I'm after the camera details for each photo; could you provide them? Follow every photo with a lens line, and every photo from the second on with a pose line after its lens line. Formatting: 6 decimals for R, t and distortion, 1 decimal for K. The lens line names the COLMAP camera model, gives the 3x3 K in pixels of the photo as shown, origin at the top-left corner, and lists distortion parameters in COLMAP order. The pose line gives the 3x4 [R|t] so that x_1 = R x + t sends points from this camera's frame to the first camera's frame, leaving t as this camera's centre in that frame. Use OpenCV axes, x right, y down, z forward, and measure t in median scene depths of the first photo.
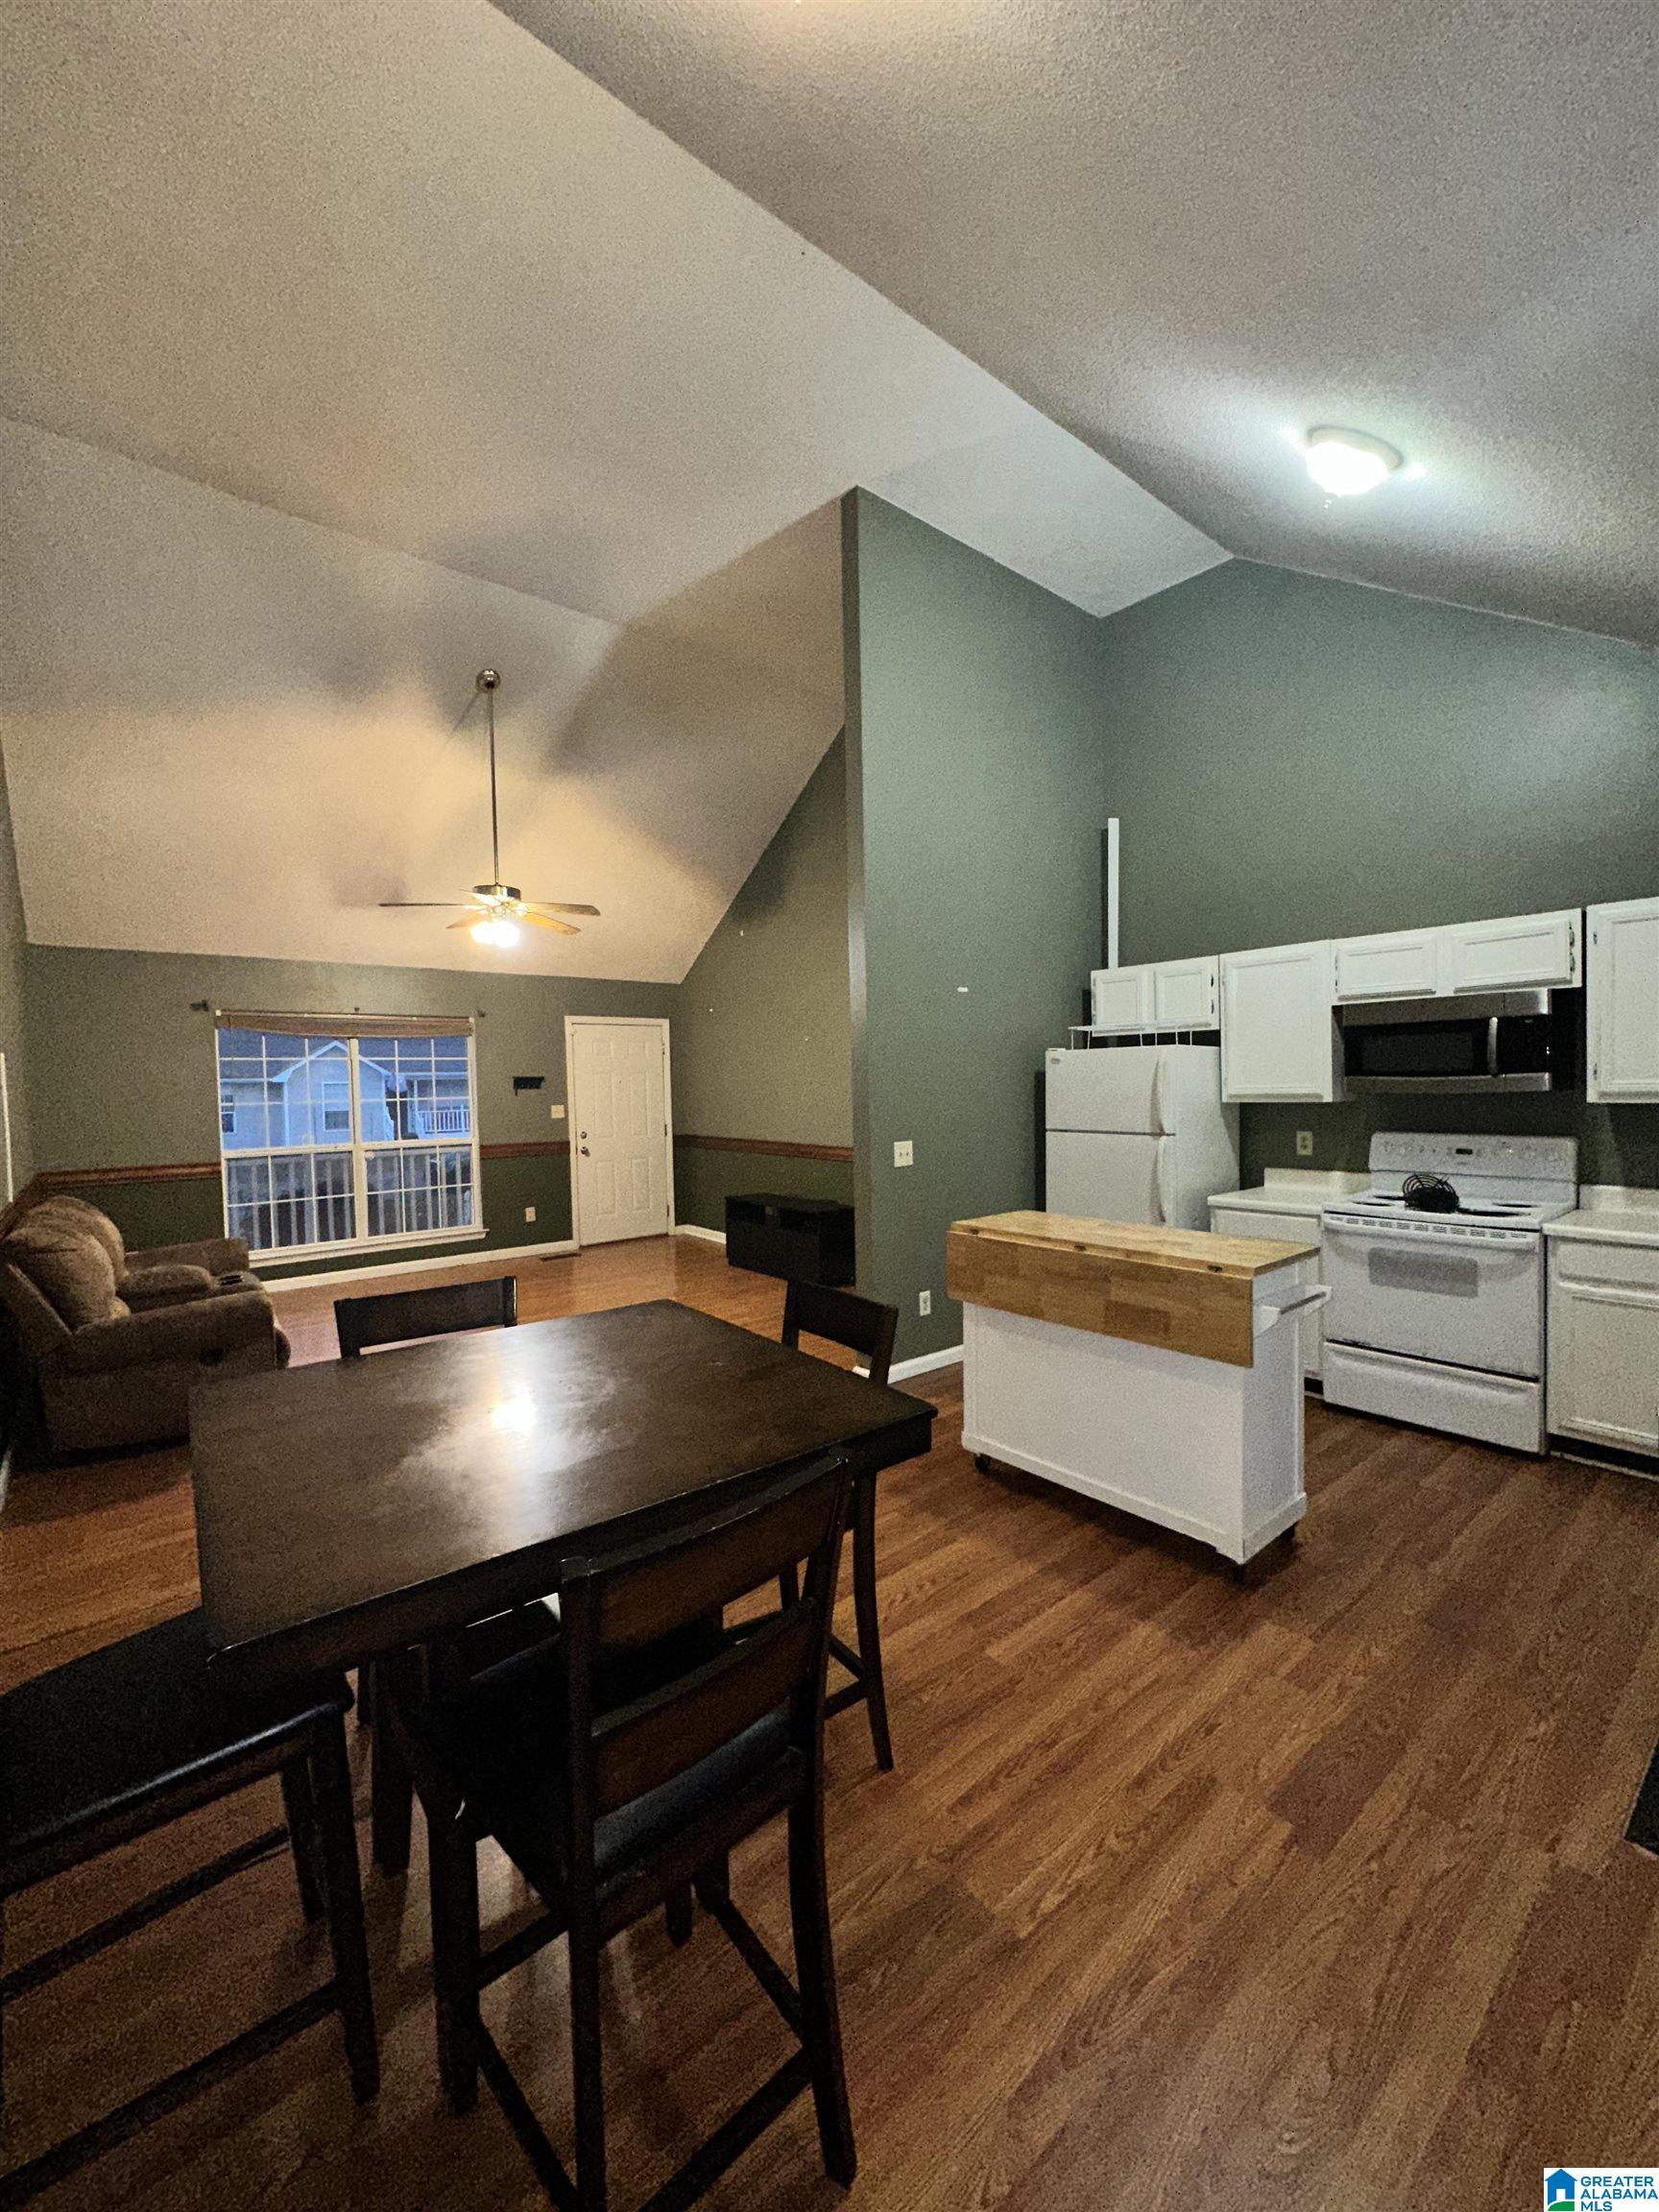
lens RADIAL K [[892.2, 0, 829.5], [0, 892.2, 1106.0], [0, 0, 1]] dist [-0.000203, -0.000062]
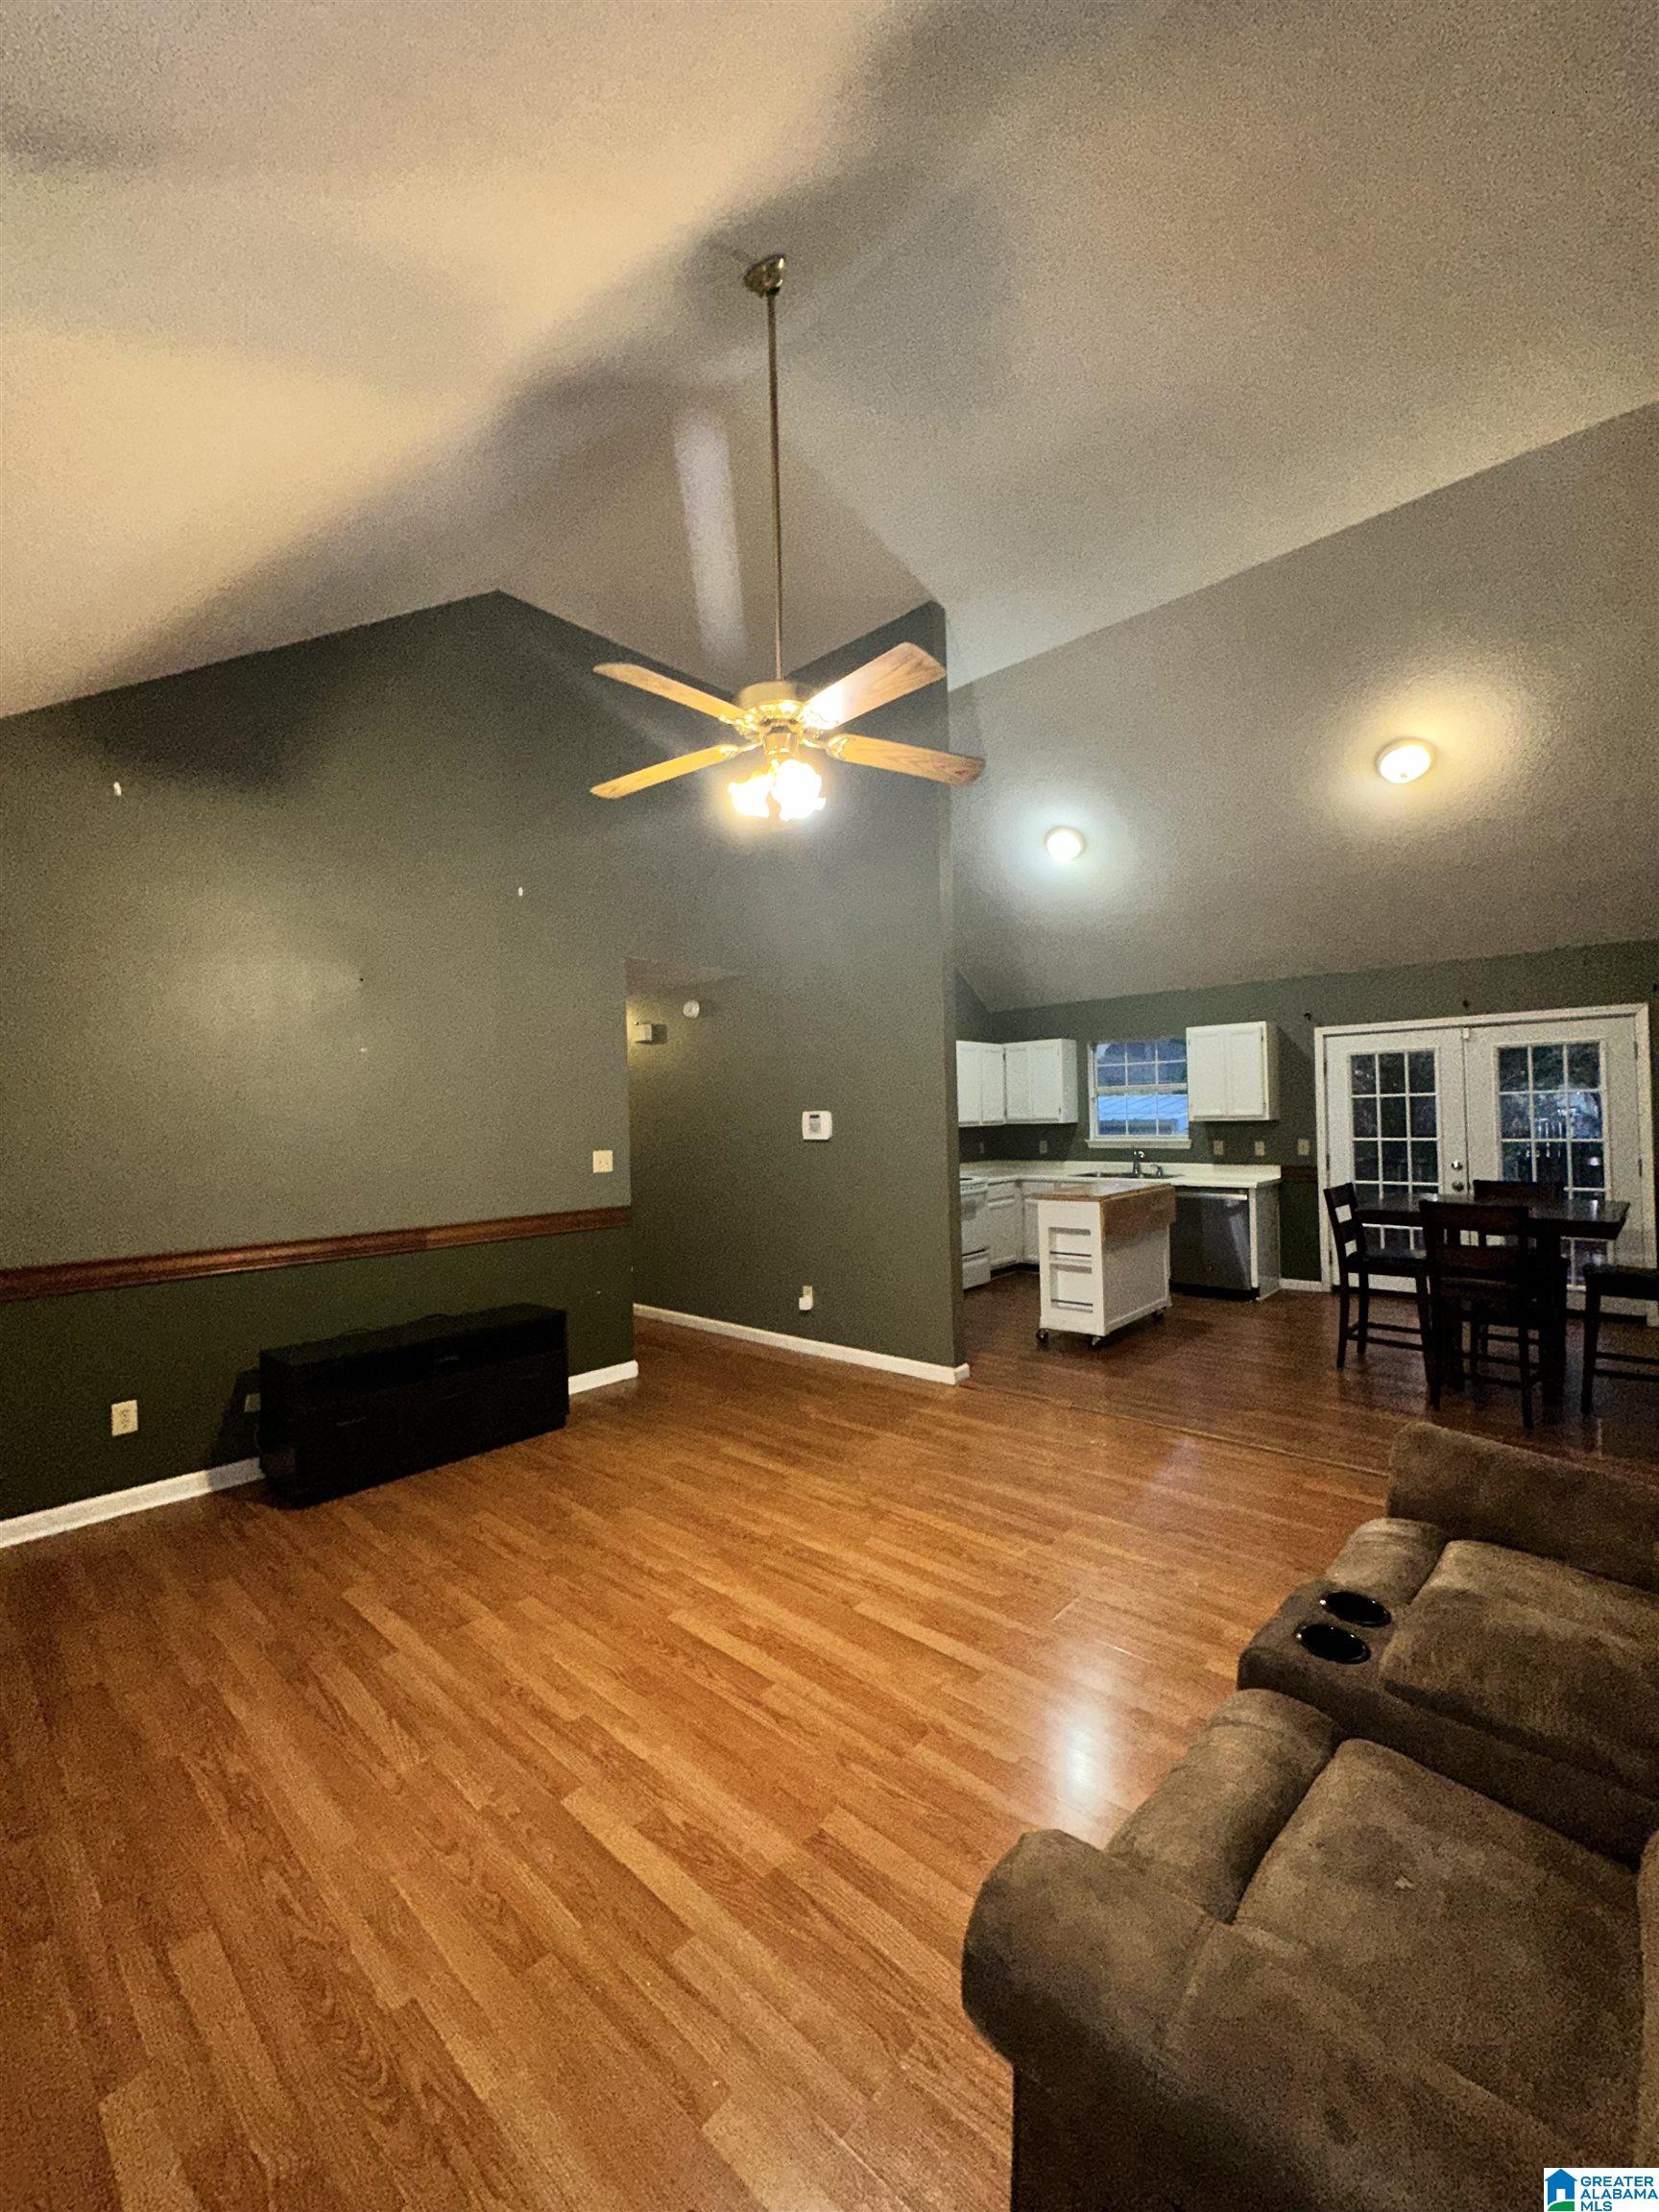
lens RADIAL K [[880.6, 0, 834.3], [0, 880.6, 1114.3], [0, 0, 1]] dist [-0.000358, -0.000240]
pose [[-0.142815, 0.022453, 0.989495, -1.316339], [0.057172, 0.998260, -0.014400, -0.021682], [-0.988097, 0.054515, -0.143851, 1.629886]]
